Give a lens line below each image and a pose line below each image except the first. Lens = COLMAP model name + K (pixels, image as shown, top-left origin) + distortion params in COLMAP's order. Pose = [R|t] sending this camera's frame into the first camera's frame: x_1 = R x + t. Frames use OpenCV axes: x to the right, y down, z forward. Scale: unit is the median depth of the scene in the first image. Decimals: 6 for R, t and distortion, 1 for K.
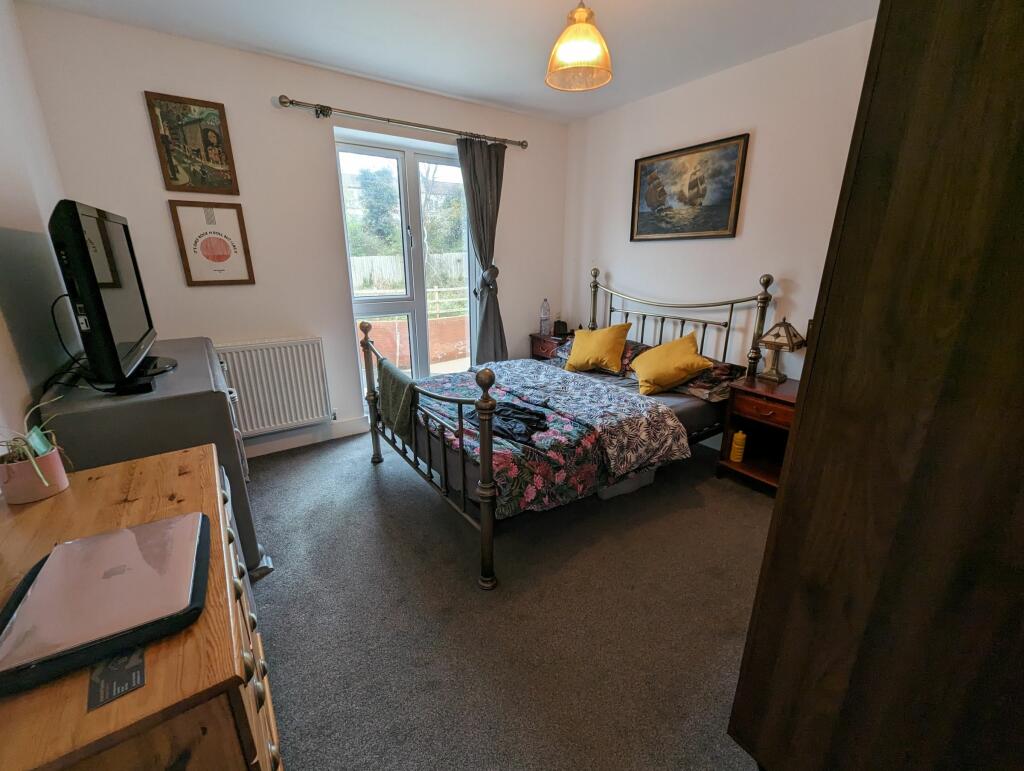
lens RADIAL K [[418.5, 0, 512.0], [0, 418.5, 385.5], [0, 0, 1]] dist [-0.000025, 0.000132]
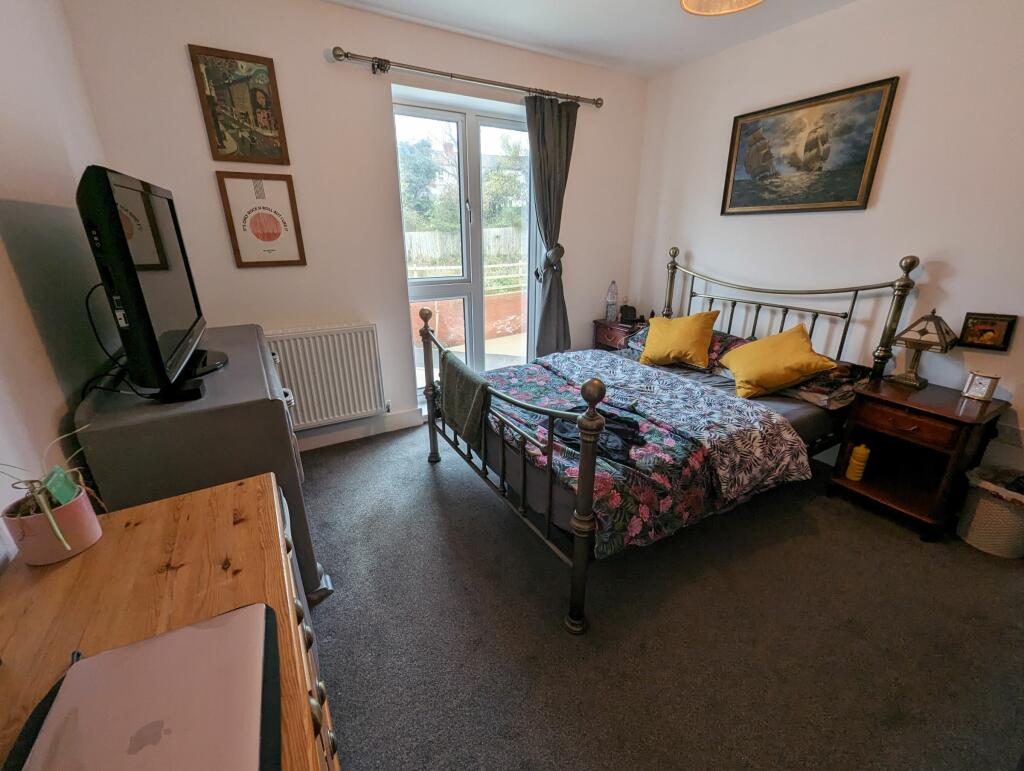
lens RADIAL K [[418.5, 0, 512.0], [0, 418.5, 385.5], [0, 0, 1]] dist [-0.000025, 0.000132]
pose [[0.996775, 0.025215, -0.076186, -0.095969], [-0.021186, 0.998357, 0.053237, -0.040264], [0.077404, -0.051451, 0.995671, 0.117693]]
